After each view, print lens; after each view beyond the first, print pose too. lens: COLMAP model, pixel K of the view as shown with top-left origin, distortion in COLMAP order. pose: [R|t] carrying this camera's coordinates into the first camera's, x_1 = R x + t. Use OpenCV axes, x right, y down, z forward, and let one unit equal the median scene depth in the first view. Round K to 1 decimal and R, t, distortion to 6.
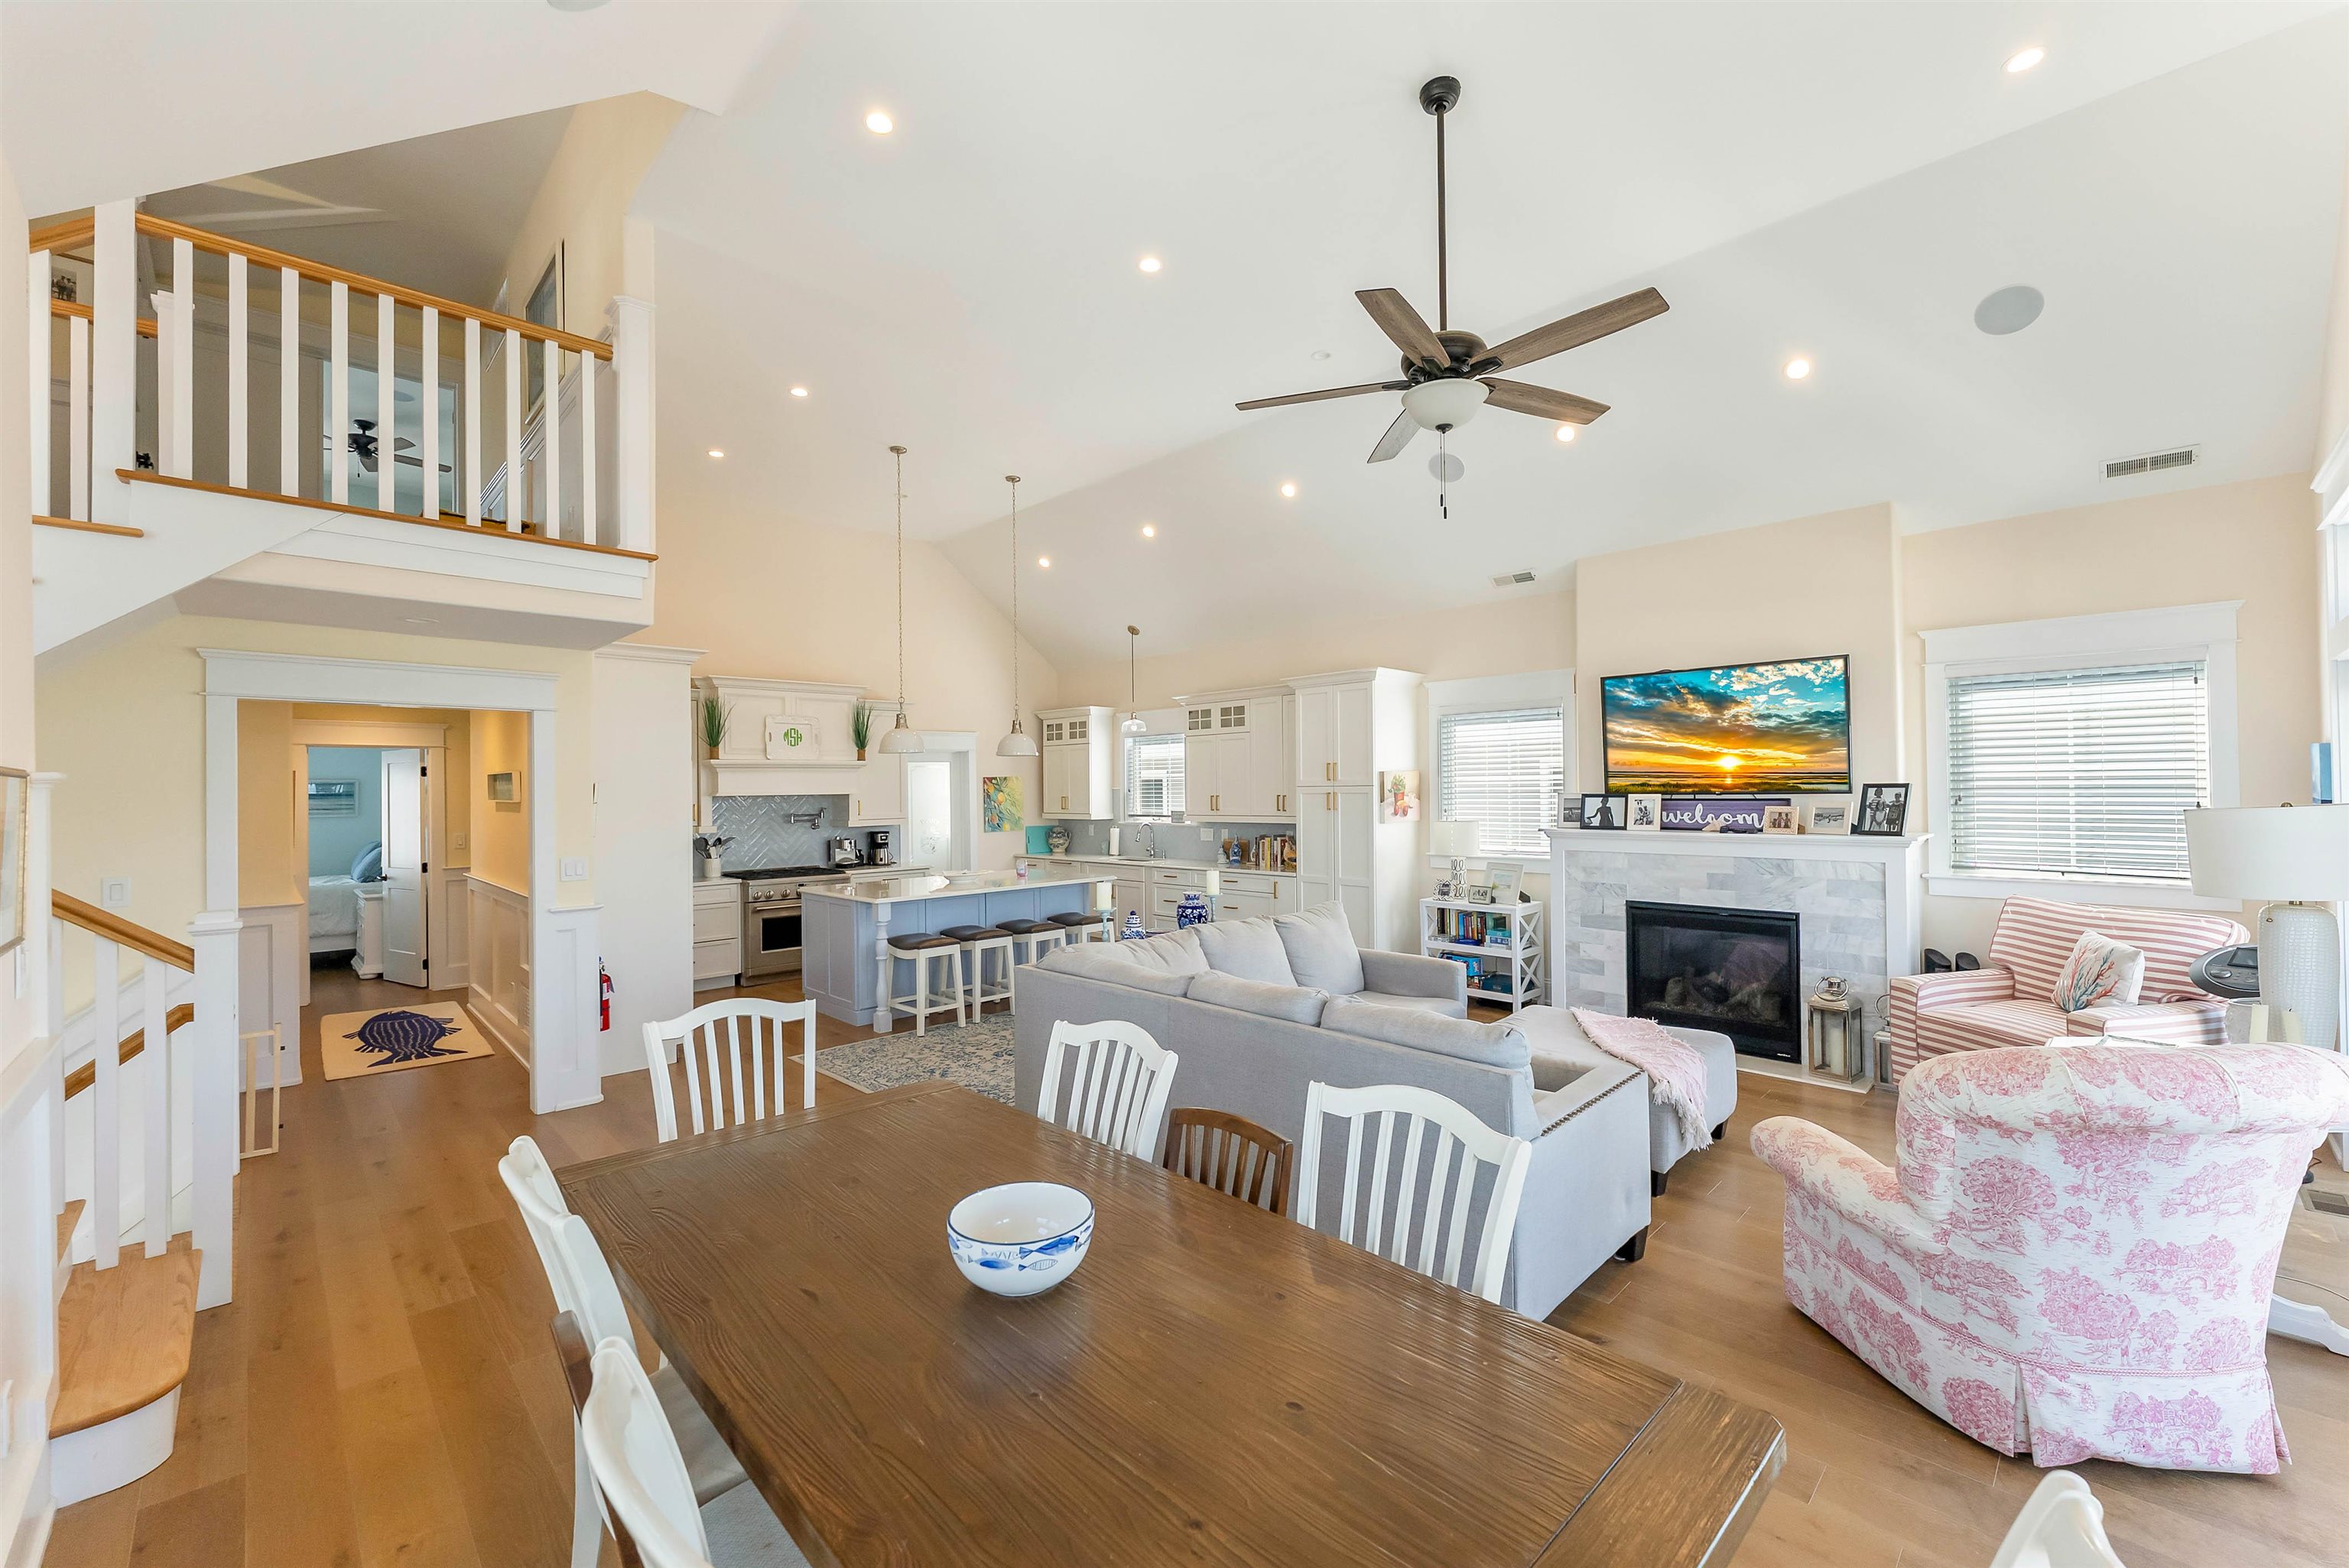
lens RADIAL K [[955.2, 0, 1171.9], [0, 955.2, 773.2], [0, 0, 1]] dist [-0.001101, 0.000039]
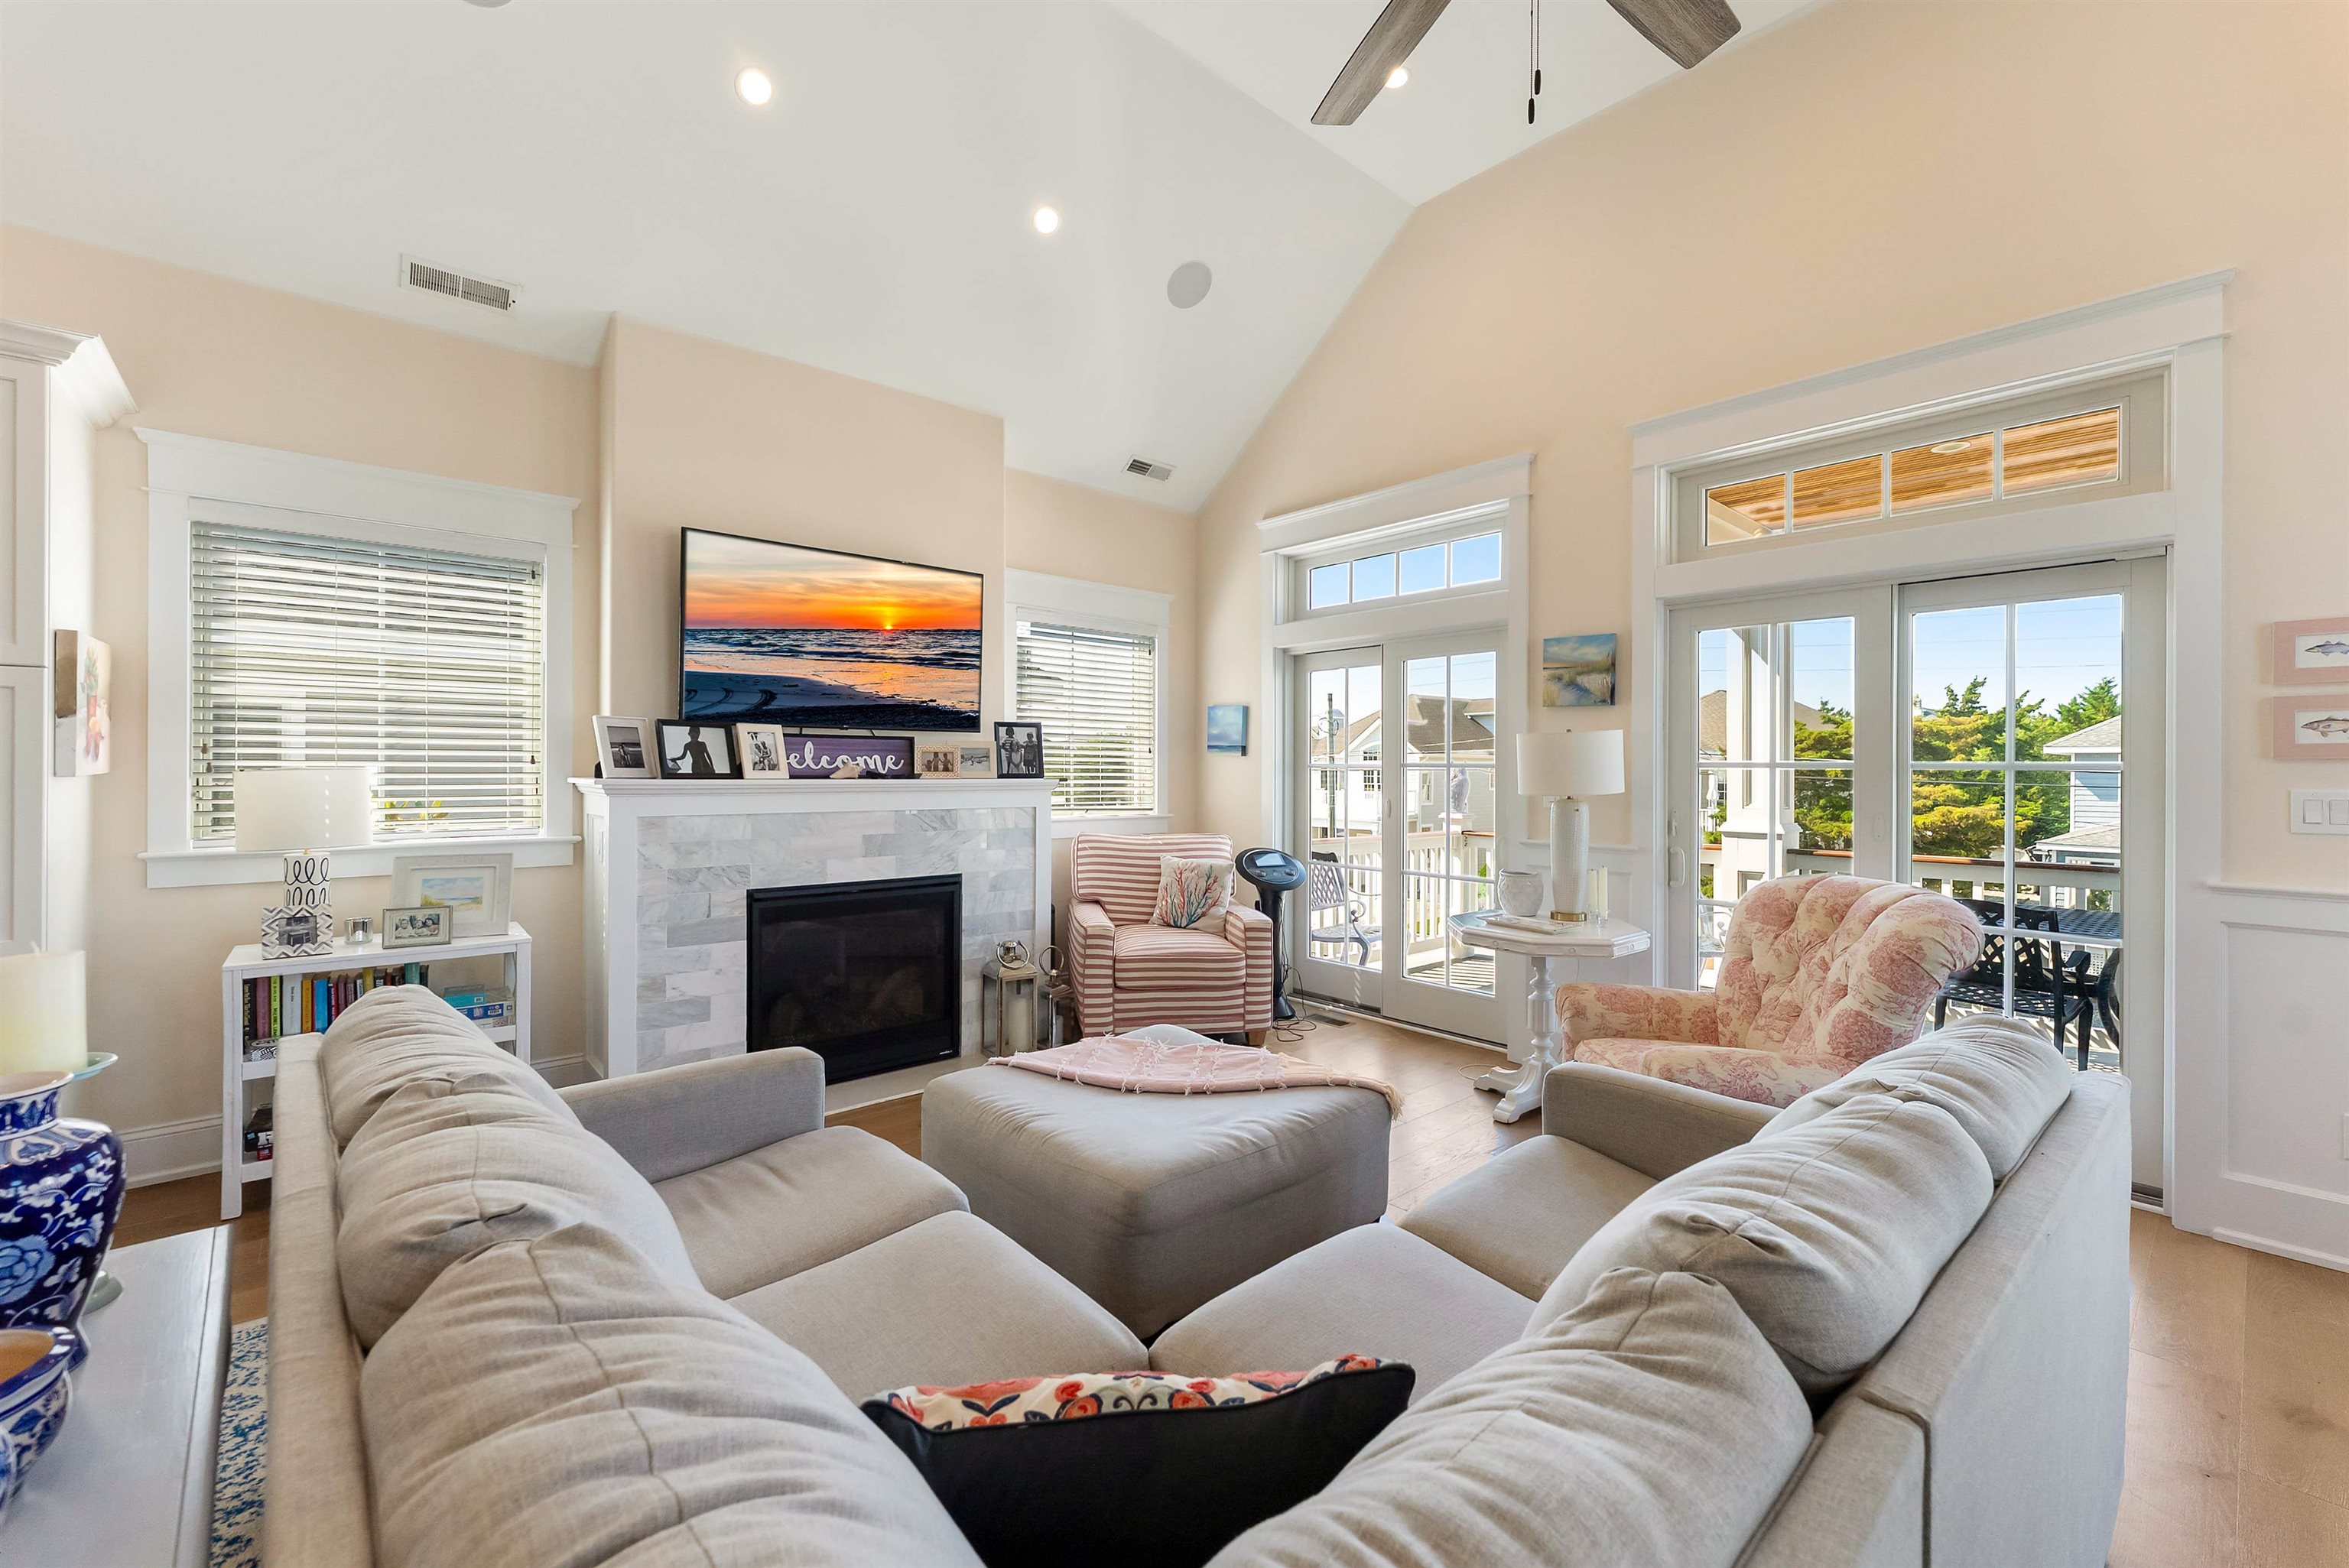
lens RADIAL K [[955.2, 0, 1171.9], [0, 955.2, 773.2], [0, 0, 1]] dist [-0.001101, 0.000039]
pose [[0.037289, 0.007733, 0.999275, -0.143026], [-0.022834, 0.999716, -0.006884, 0.053592], [-0.999044, -0.022560, 0.037455, 0.693513]]
